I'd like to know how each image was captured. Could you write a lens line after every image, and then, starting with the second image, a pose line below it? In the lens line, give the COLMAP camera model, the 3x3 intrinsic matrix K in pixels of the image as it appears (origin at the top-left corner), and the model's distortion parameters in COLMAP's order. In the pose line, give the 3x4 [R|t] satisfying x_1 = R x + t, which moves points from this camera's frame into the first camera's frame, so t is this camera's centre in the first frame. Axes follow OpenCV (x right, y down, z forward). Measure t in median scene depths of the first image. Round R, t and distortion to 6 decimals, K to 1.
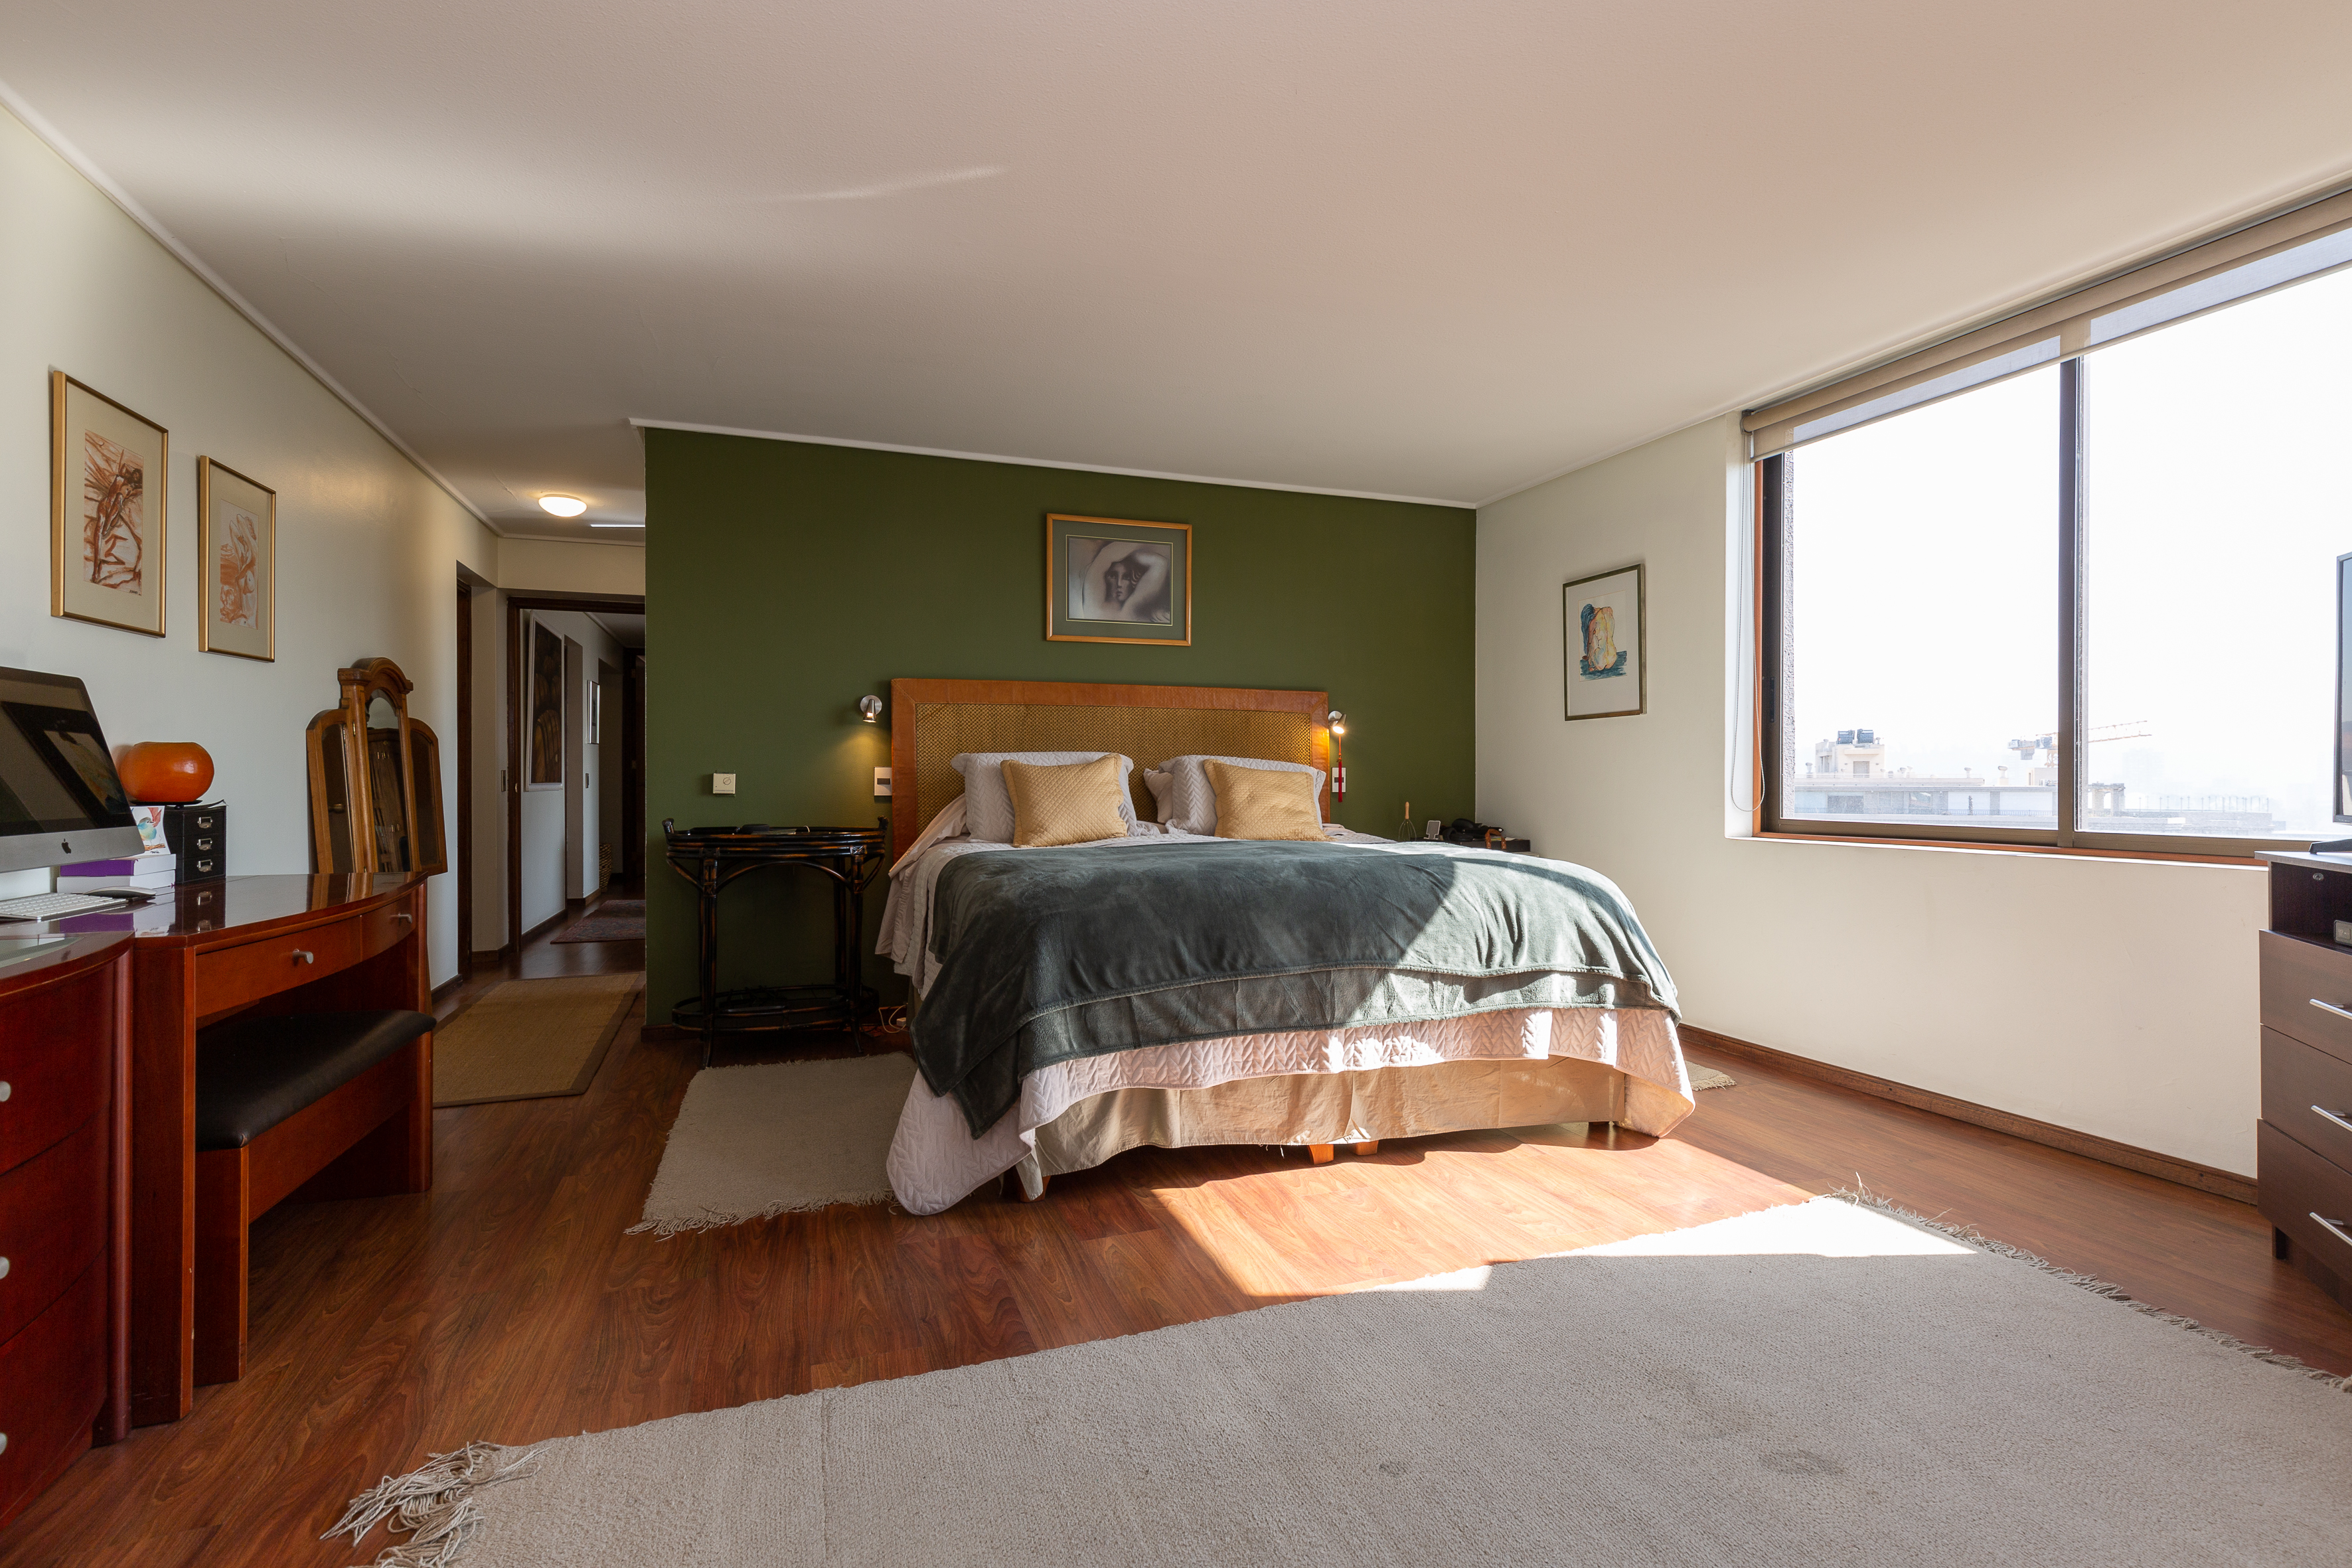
lens RADIAL K [[1079.2, 0, 1168.7], [0, 1079.2, 784.8], [0, 0, 1]] dist [0.002844, -0.002378]
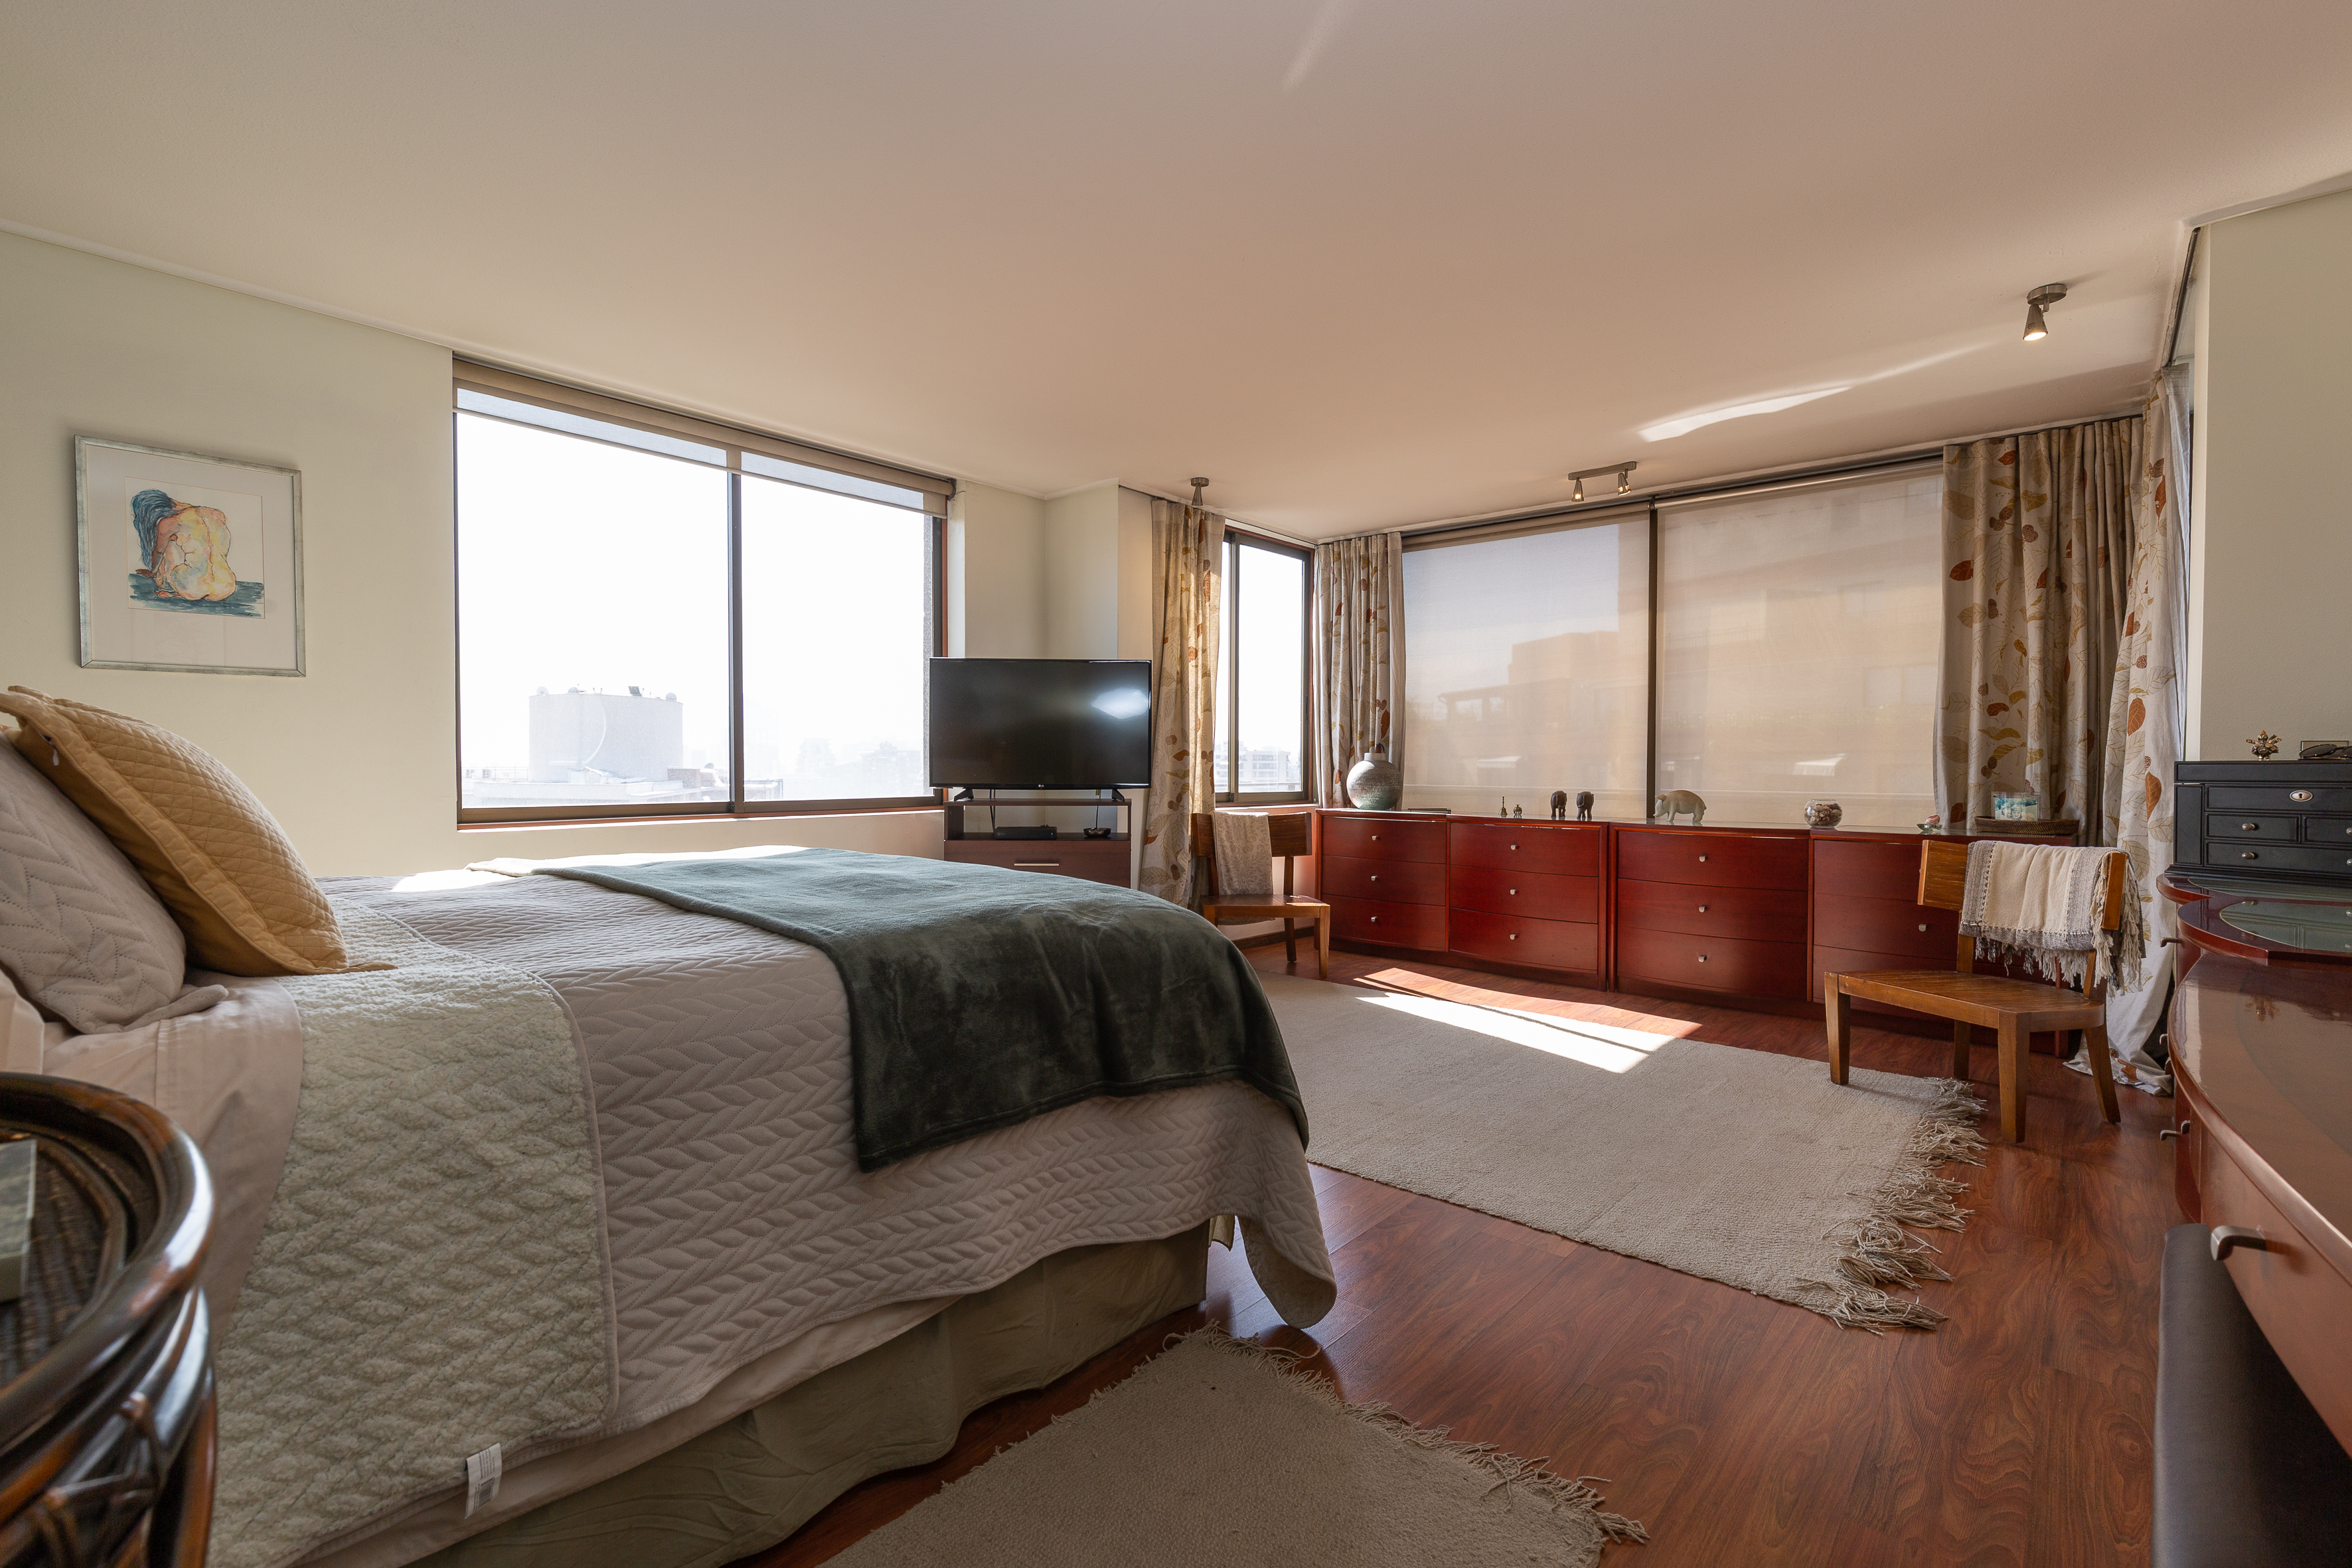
lens RADIAL K [[1079.2, 0, 1181.7], [0, 1079.2, 778.3], [0, 0, 1]] dist [0.002844, -0.002378]
pose [[-0.502586, -0.010615, 0.864462, -0.495328], [0.002008, 0.999908, 0.013445, -0.005046], [-0.864525, 0.008493, -0.502518, 0.848354]]
